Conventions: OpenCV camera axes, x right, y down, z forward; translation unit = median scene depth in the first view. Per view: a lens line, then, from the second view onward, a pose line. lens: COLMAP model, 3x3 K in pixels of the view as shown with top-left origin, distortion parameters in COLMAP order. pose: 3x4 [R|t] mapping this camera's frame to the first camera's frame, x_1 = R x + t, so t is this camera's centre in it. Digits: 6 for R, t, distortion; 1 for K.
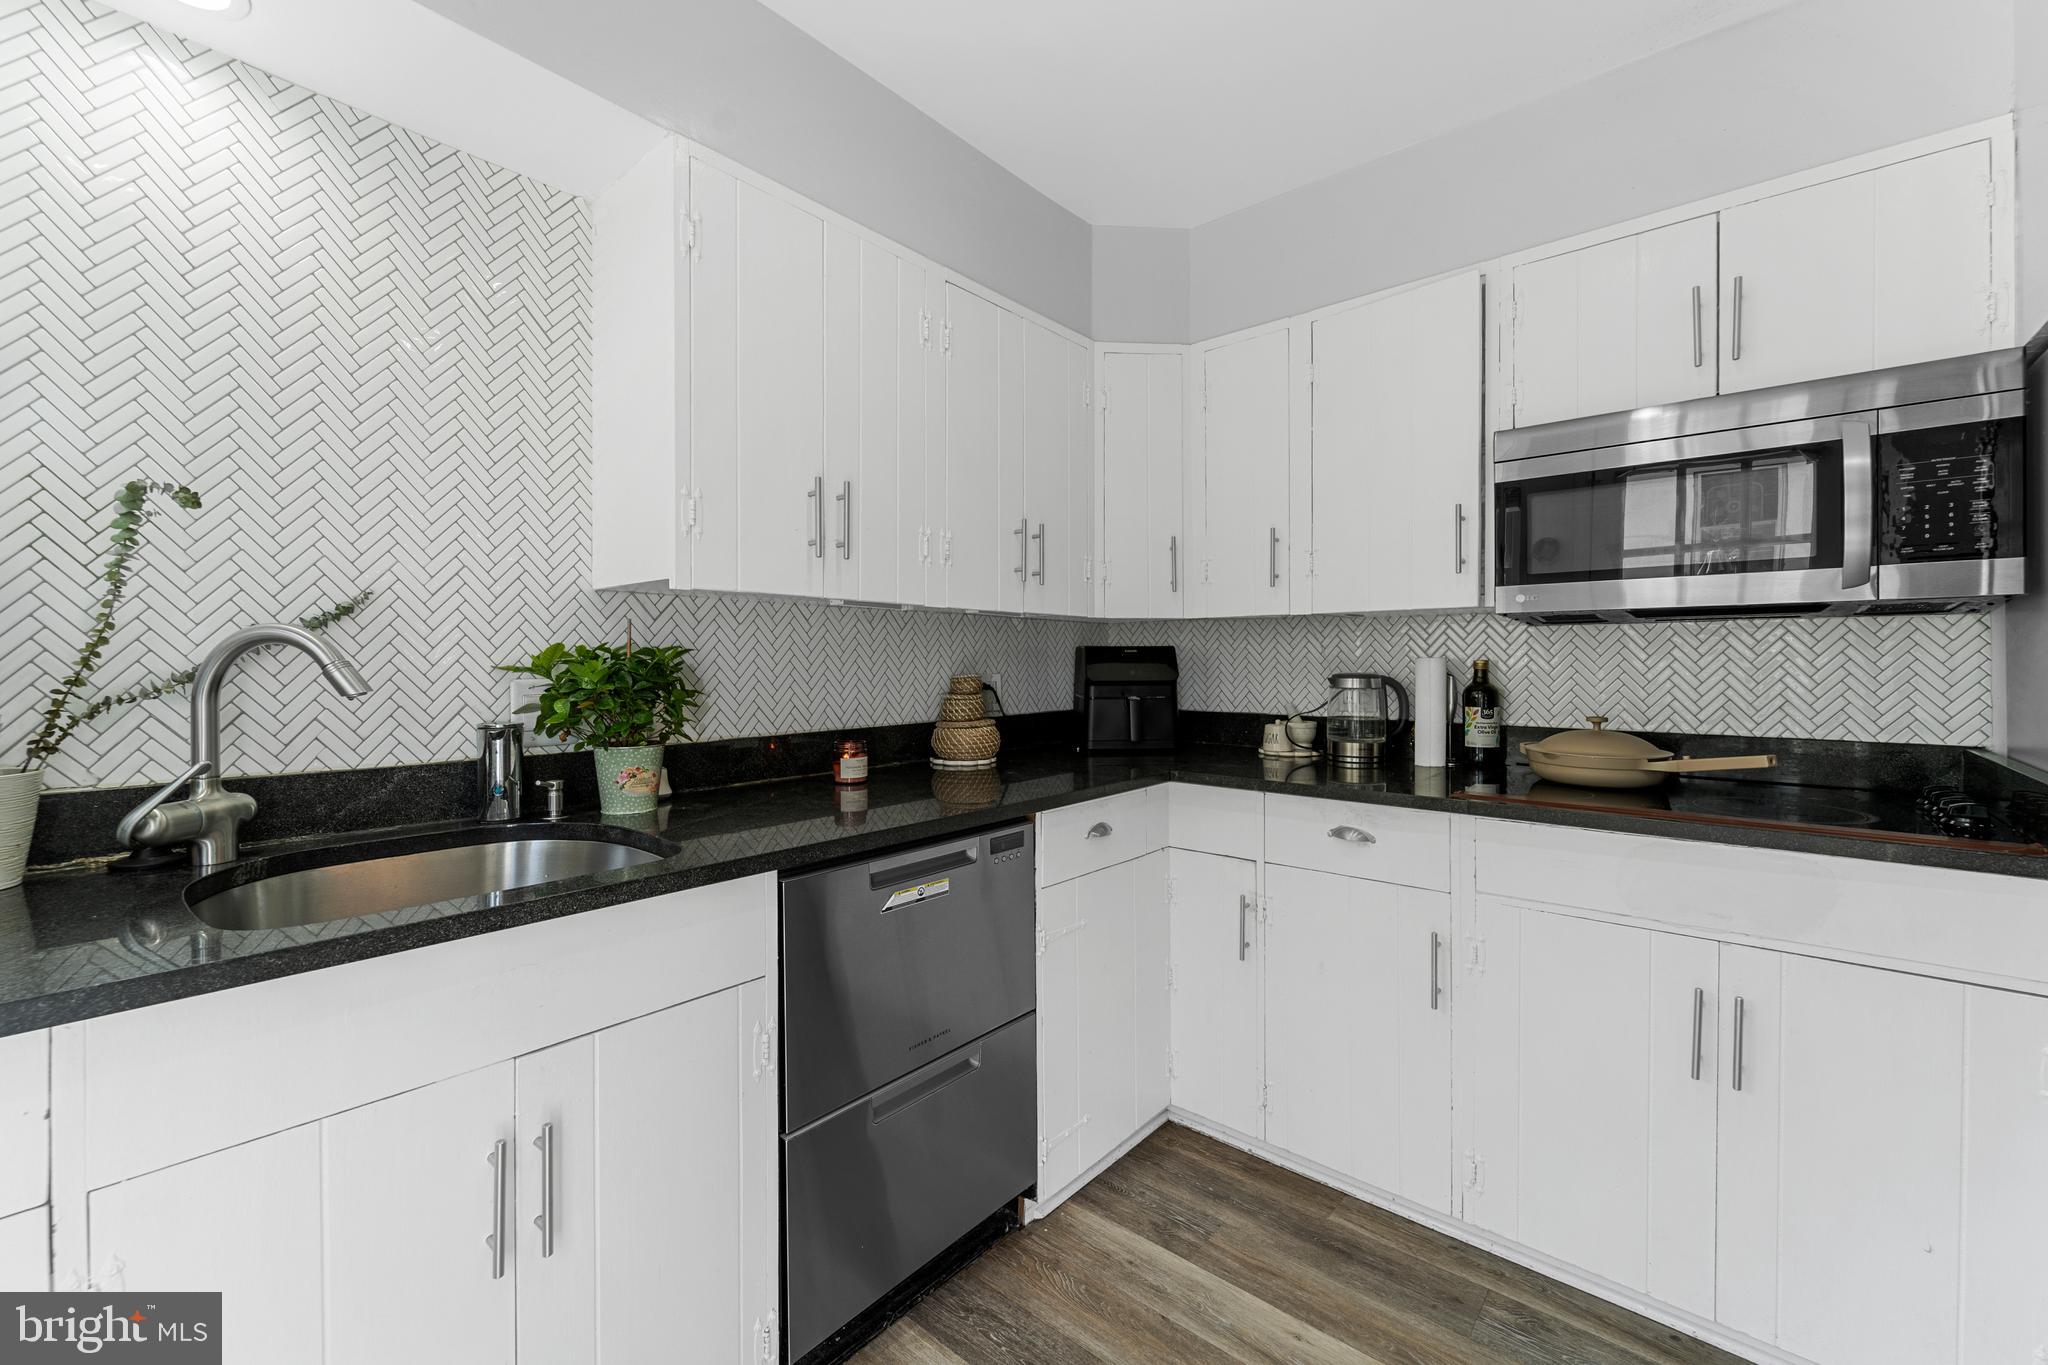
lens RADIAL K [[830.9, 0, 1048.8], [0, 830.9, 667.3], [0, 0, 1]] dist [-0.001673, -0.000205]
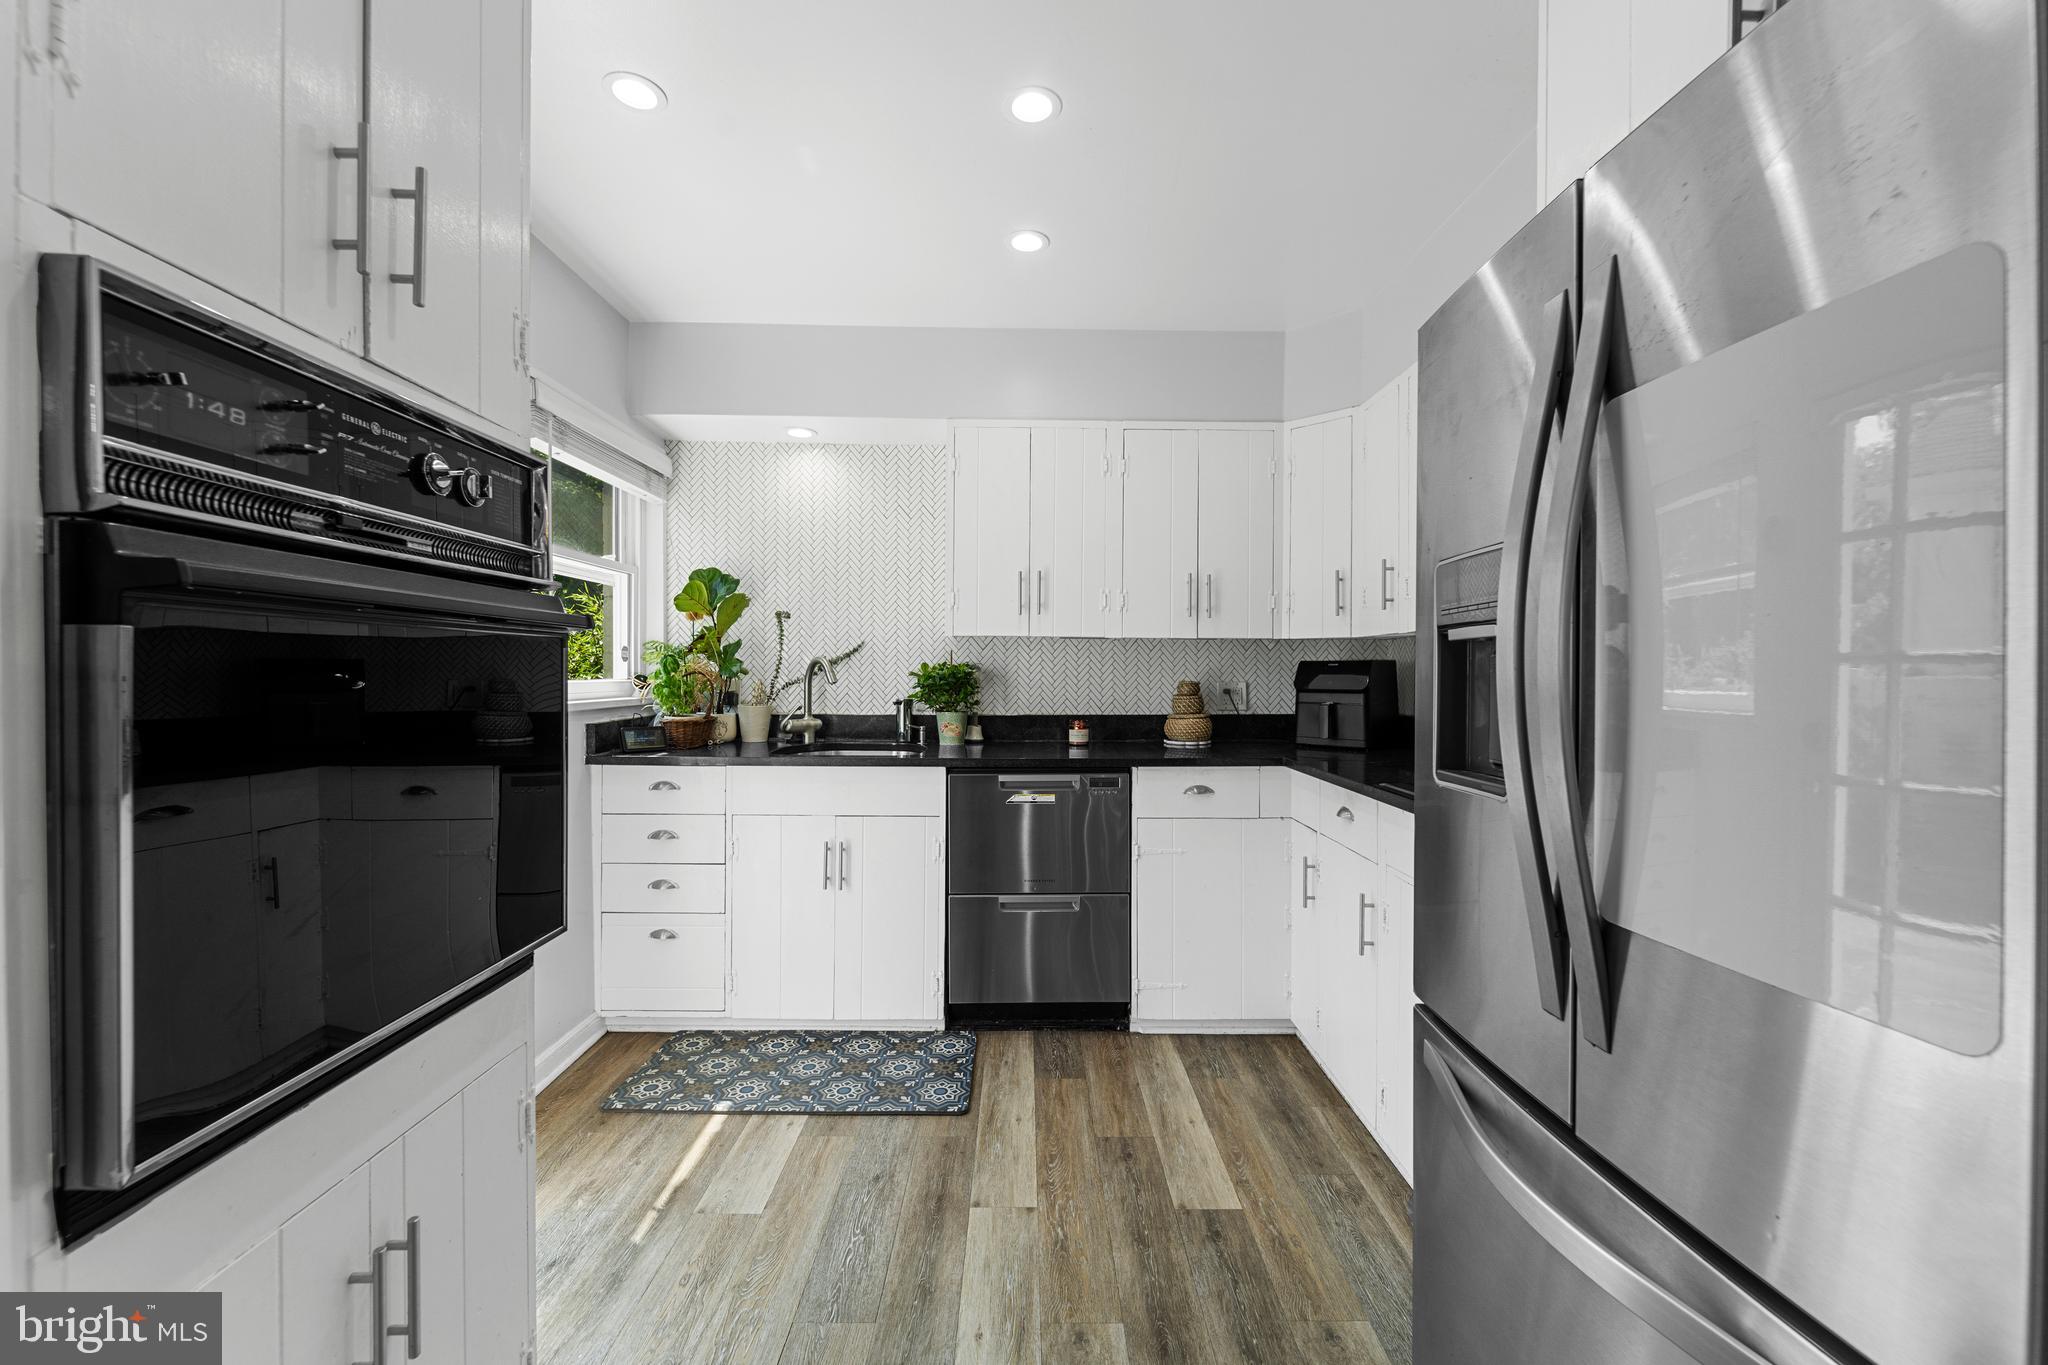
lens RADIAL K [[840.5, 0, 1029.7], [0, 840.5, 670.9], [0, 0, 1]] dist [-0.002270, -0.000641]
pose [[0.658387, 0.004045, -0.752668, 1.050868], [-0.010761, 0.999934, -0.004039, -0.001588], [0.752602, 0.010759, 0.658387, -0.196286]]
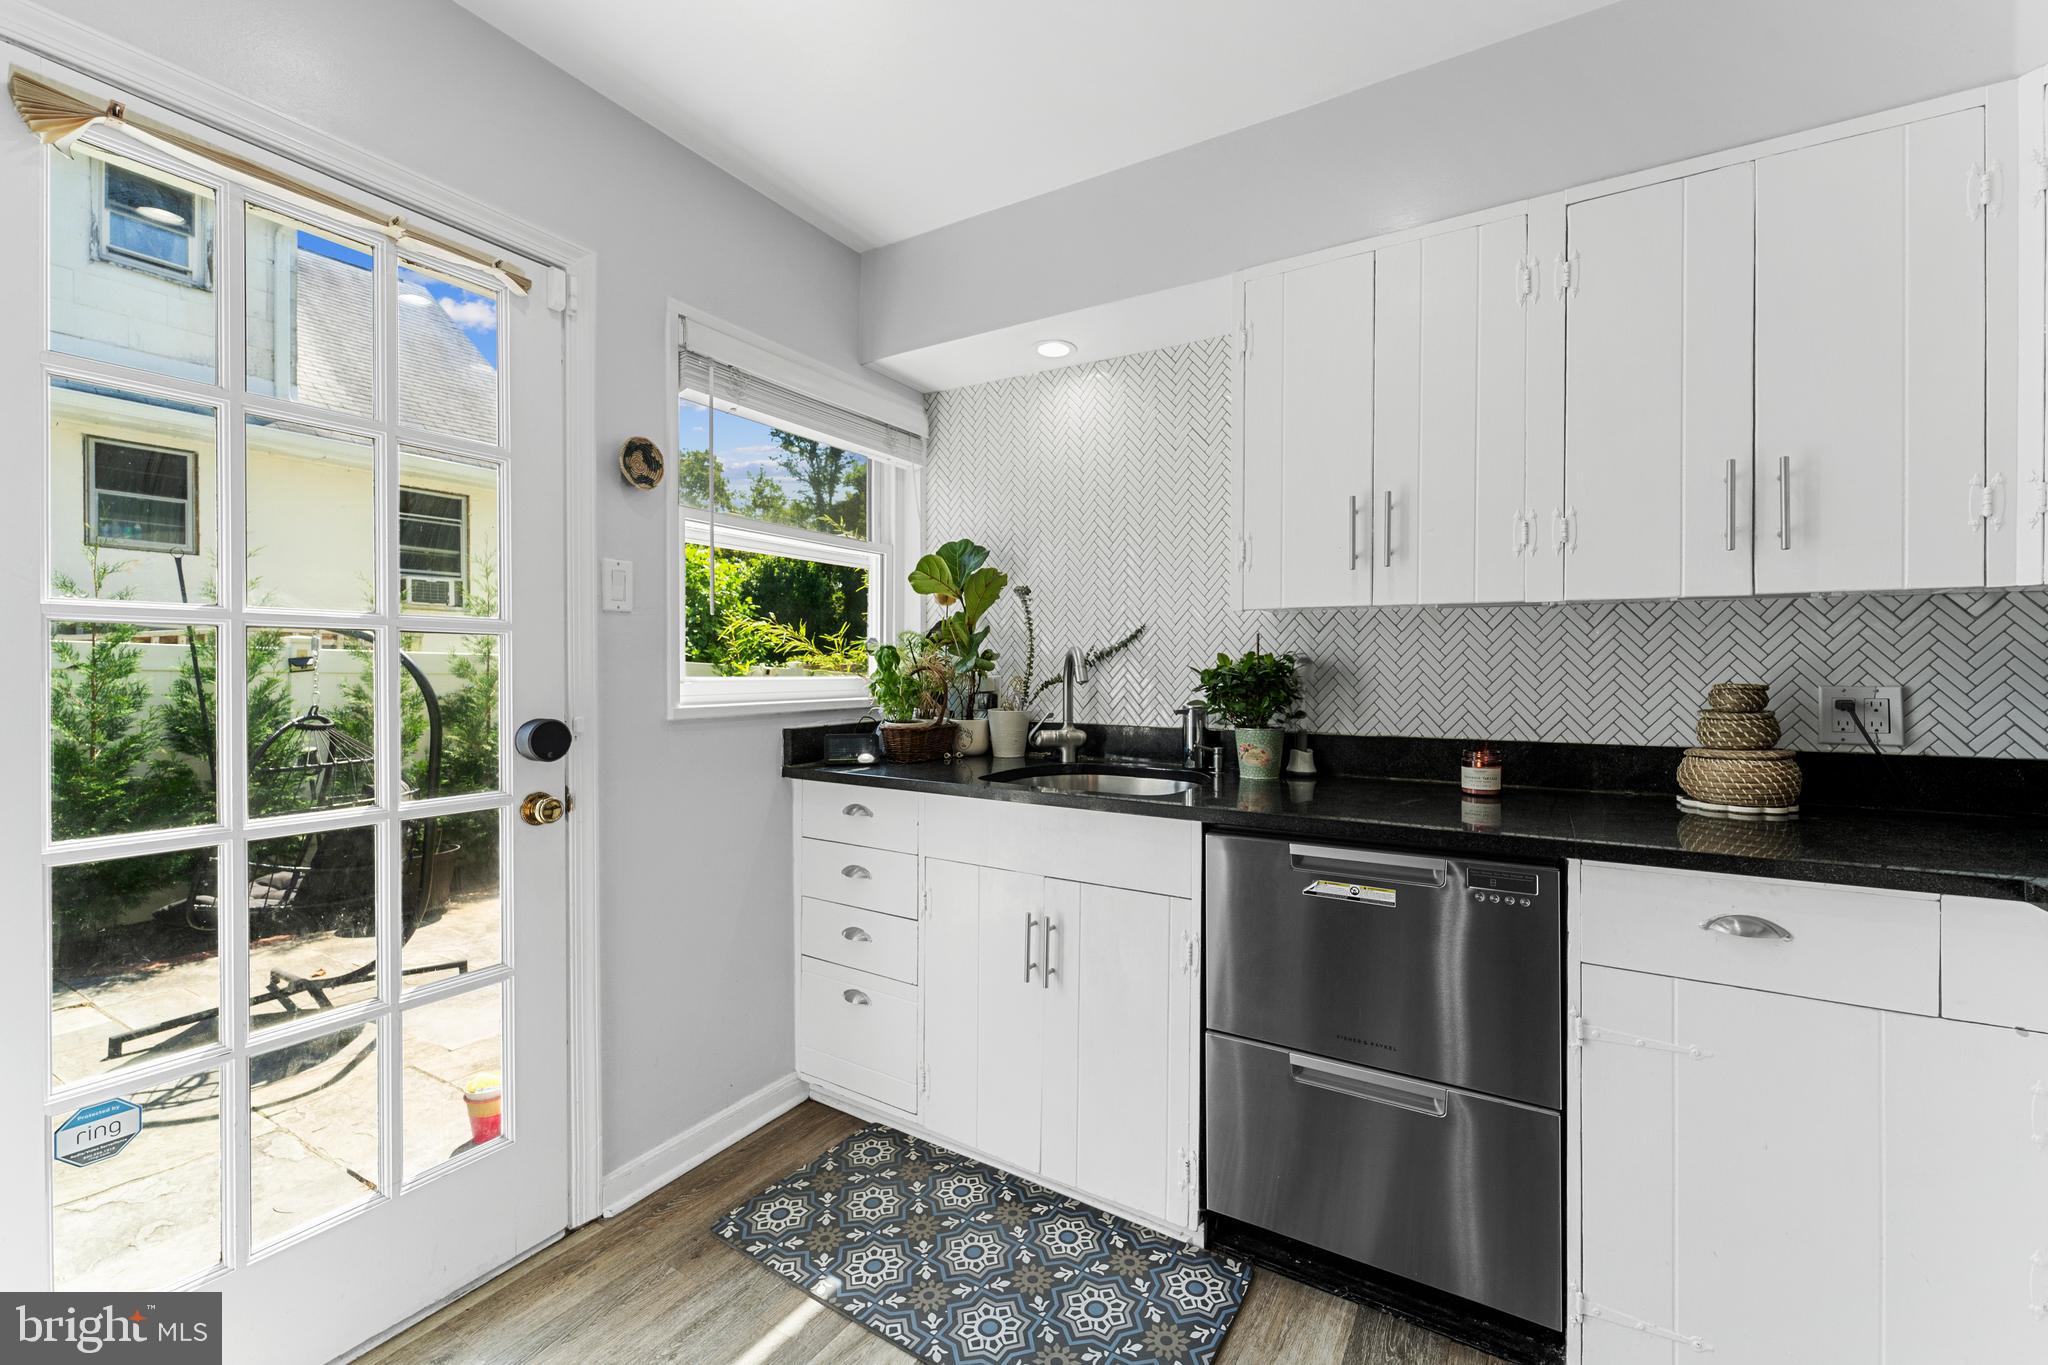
lens RADIAL K [[833.8, 0, 1002.6], [0, 833.8, 664.9], [0, 0, 1]] dist [-0.002825, -0.000654]
pose [[0.134703, -0.000355, -0.990886, 0.683248], [-0.009036, 0.999958, -0.001586, -0.002302], [0.990845, 0.009168, 0.134694, 0.365936]]
